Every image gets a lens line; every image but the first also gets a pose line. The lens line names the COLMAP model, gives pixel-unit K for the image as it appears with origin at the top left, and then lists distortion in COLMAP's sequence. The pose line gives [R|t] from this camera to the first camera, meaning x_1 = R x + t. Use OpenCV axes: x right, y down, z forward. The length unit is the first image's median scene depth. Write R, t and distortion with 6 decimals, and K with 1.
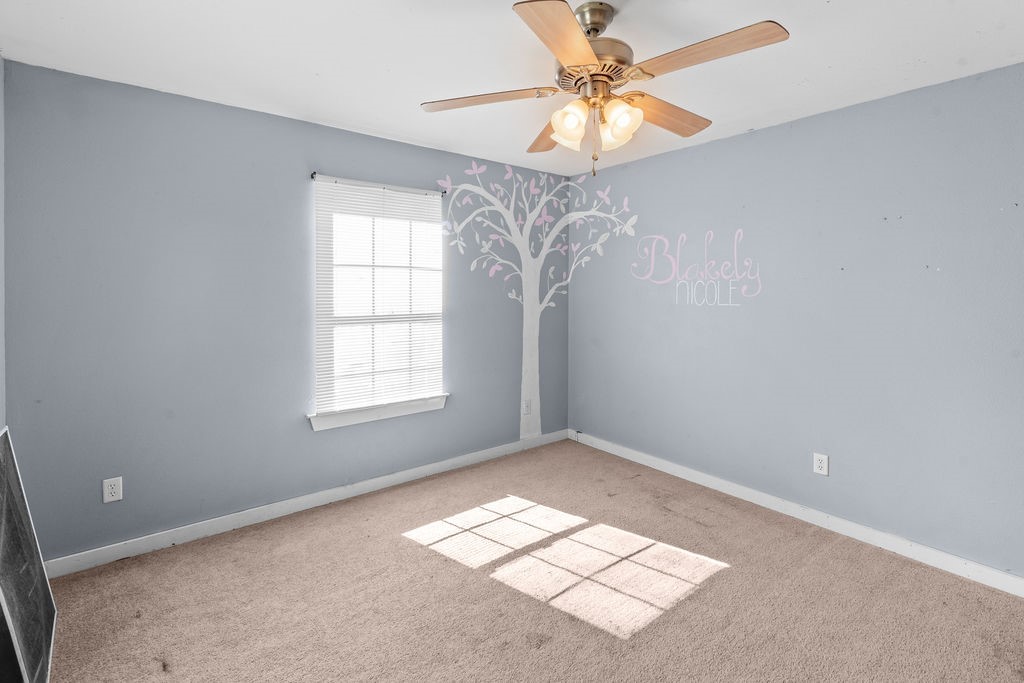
lens RADIAL K [[462.1, 0, 514.5], [0, 462.1, 291.0], [0, 0, 1]] dist [-0.004247, 0.000488]
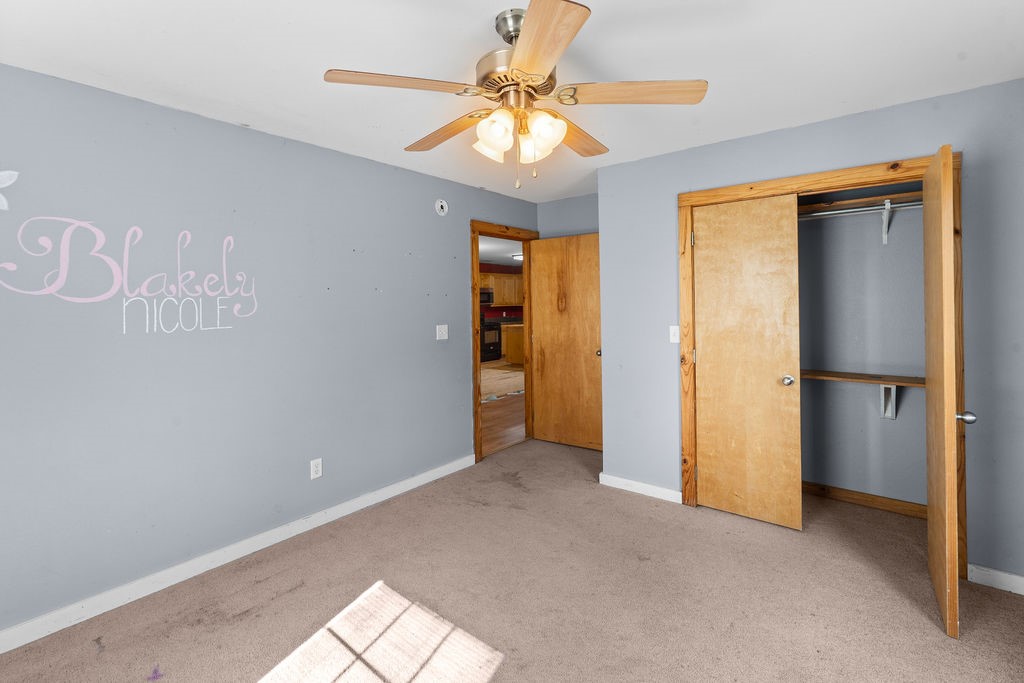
lens RADIAL K [[462.1, 0, 508.7], [0, 462.1, 300.2], [0, 0, 1]] dist [-0.004247, 0.000488]
pose [[-0.199798, 0.002978, 0.979833, -0.427723], [0.019107, 0.999817, 0.000858, -0.009971], [-0.979651, 0.018893, -0.199818, 0.673203]]
